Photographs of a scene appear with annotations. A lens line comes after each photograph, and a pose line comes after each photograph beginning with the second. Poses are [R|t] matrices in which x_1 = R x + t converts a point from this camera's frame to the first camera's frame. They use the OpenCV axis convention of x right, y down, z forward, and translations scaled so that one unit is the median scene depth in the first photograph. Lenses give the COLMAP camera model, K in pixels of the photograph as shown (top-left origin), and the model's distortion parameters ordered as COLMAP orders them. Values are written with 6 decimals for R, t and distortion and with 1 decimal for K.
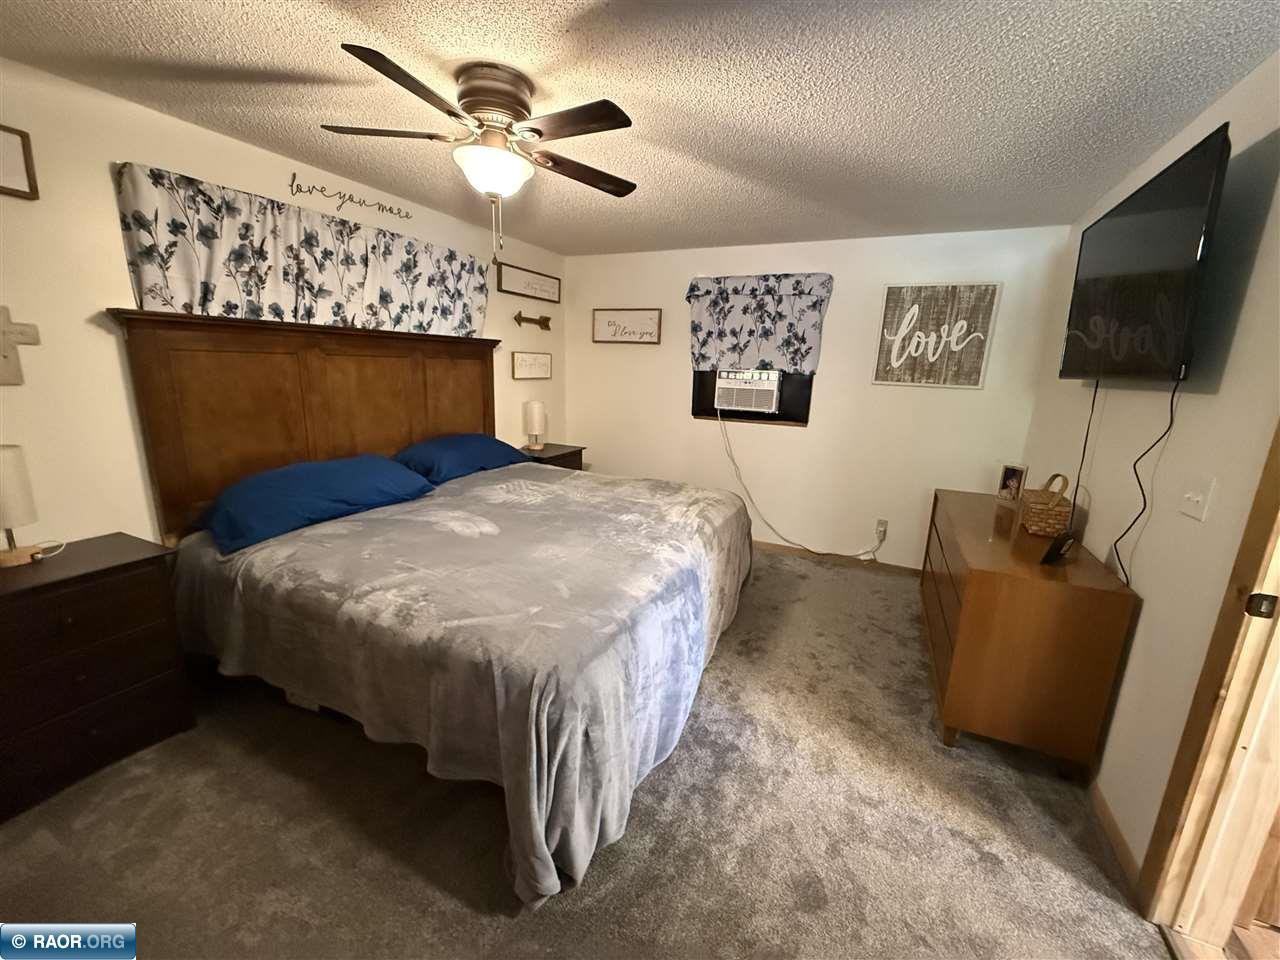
lens RADIAL K [[511.5, 0, 638.3], [0, 511.5, 479.4], [0, 0, 1]] dist [-0.001787, 0.000680]
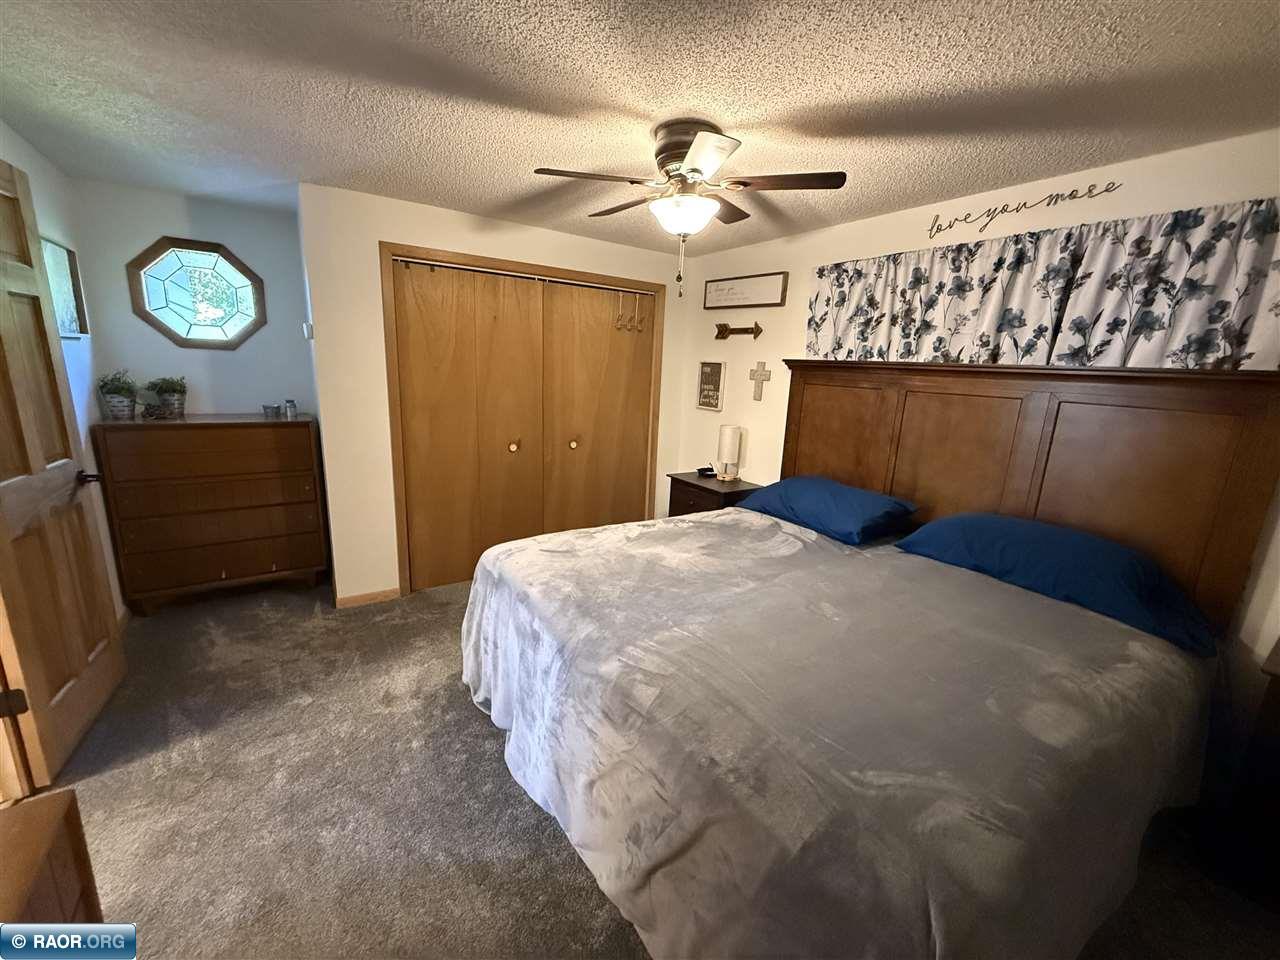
lens RADIAL K [[511.5, 0, 640.2], [0, 511.5, 482.1], [0, 0, 1]] dist [-0.001787, 0.000680]
pose [[-0.498244, 0.136507, -0.856224, 0.482739], [-0.253625, 0.921387, 0.294483, -0.222505], [0.829113, 0.363884, -0.424454, 0.970523]]
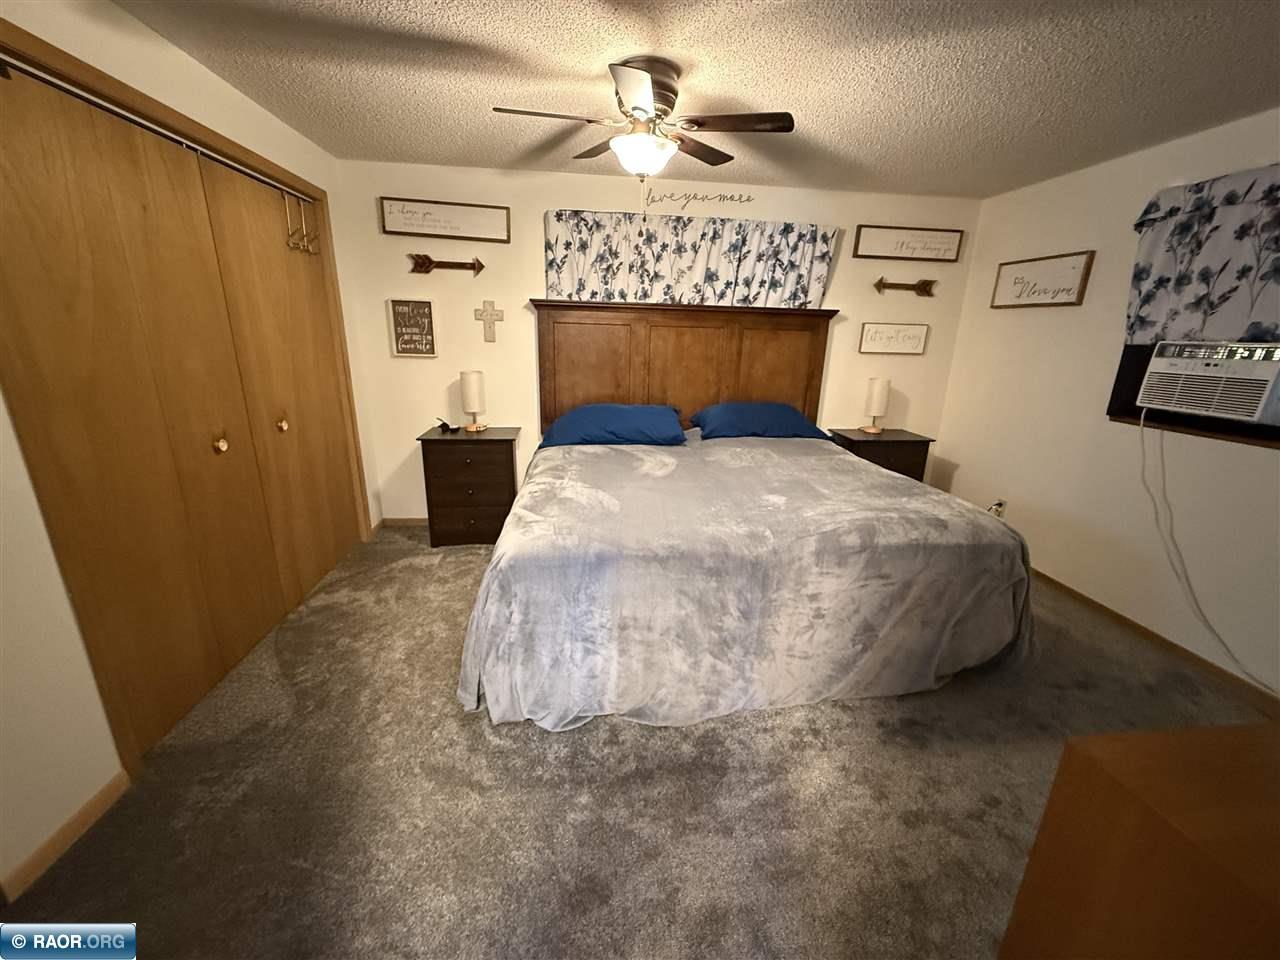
lens RADIAL K [[511.5, 0, 639.1], [0, 511.5, 477.6], [0, 0, 1]] dist [-0.001787, 0.000680]
pose [[0.533914, 0.215870, -0.817518, 0.487082], [-0.196632, 0.972052, 0.128257, -0.025029], [0.822357, 0.092272, 0.561440, 0.250254]]
